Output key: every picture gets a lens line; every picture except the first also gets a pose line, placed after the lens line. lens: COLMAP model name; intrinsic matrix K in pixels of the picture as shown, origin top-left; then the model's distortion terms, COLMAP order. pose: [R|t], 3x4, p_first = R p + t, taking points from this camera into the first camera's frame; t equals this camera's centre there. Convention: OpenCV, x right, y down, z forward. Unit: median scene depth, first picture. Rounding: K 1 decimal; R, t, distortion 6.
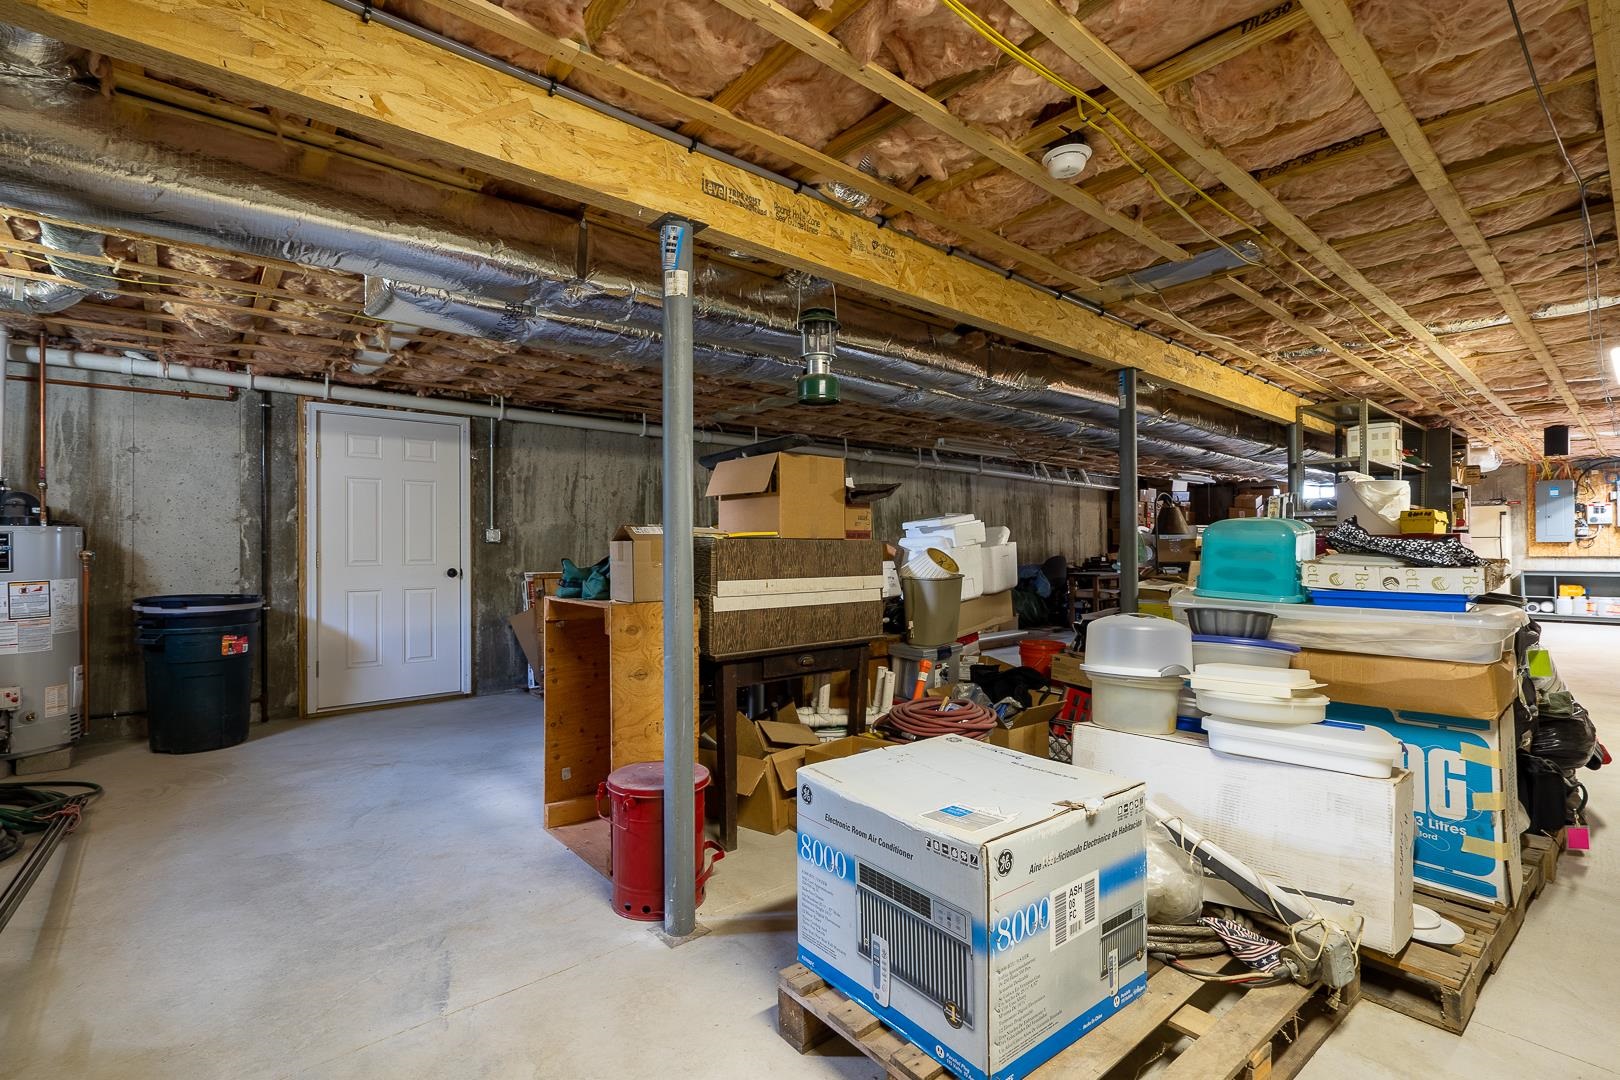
lens RADIAL K [[731.9, 0, 810.0], [0, 731.9, 542.4], [0, 0, 1]] dist [-0.003152, 0.000516]
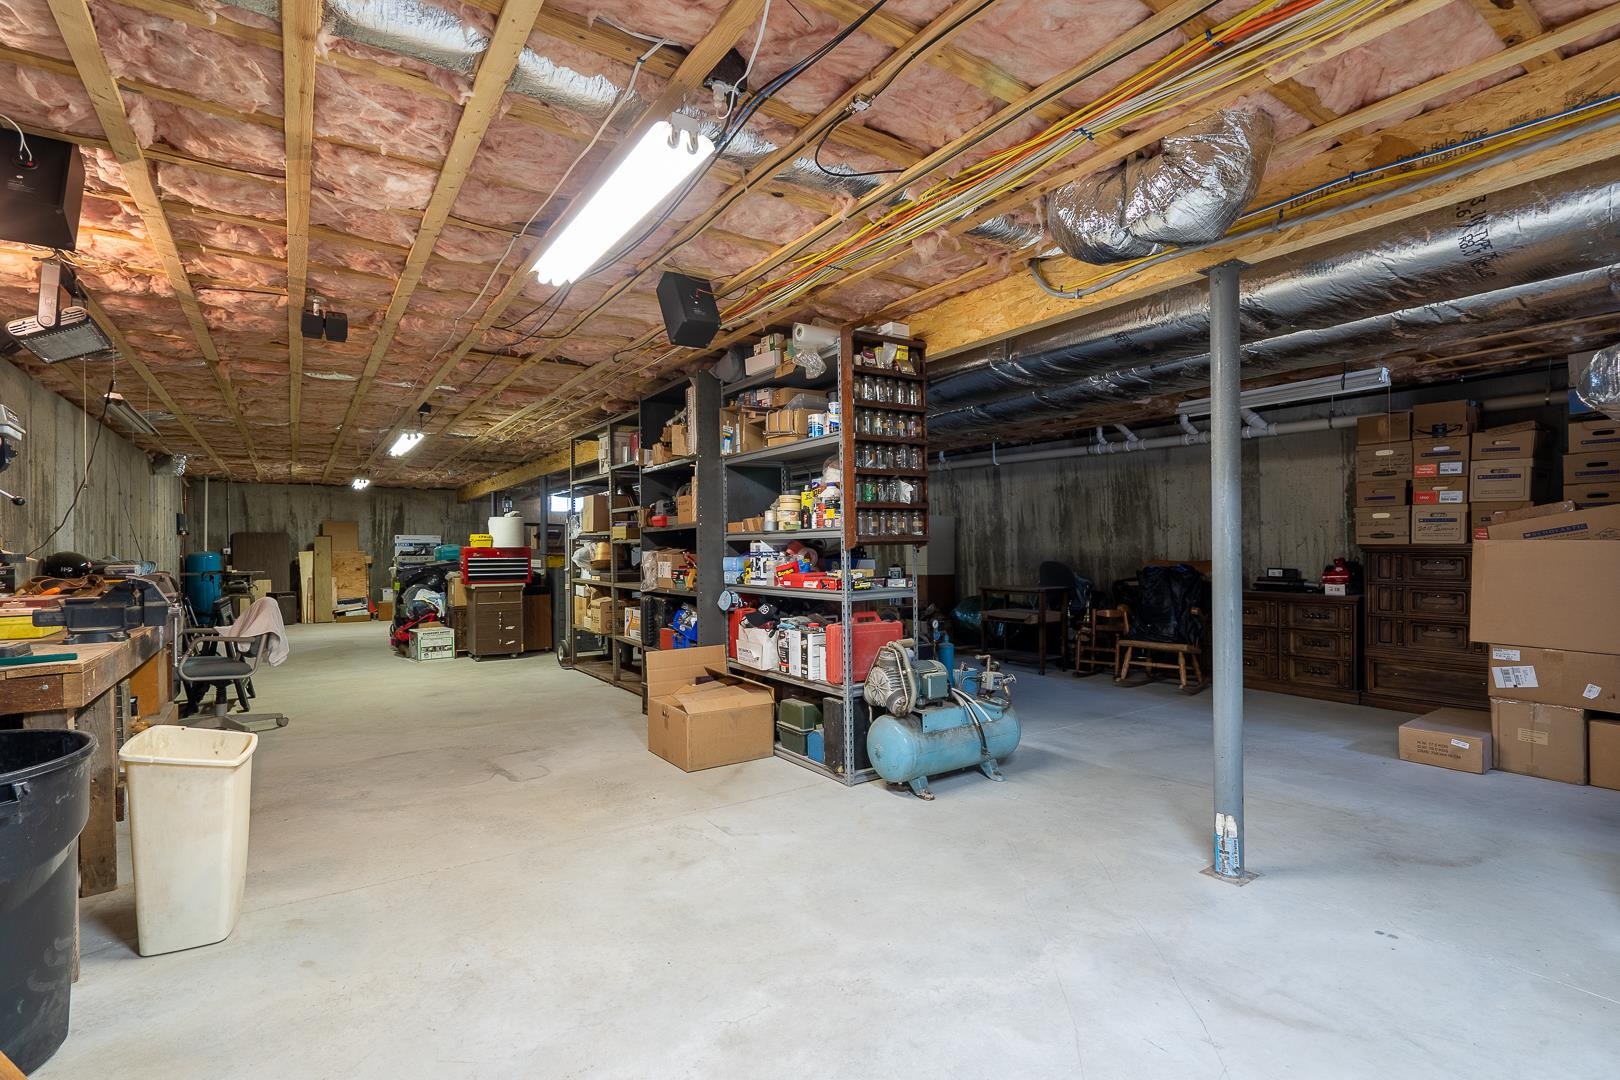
lens RADIAL K [[731.9, 0, 809.0], [0, 731.9, 545.6], [0, 0, 1]] dist [-0.003152, 0.000516]
pose [[-0.083154, 0.001587, -0.996535, 1.046046], [0.016737, 0.999860, 0.000196, -0.001341], [0.996396, -0.016663, -0.083169, 0.801548]]
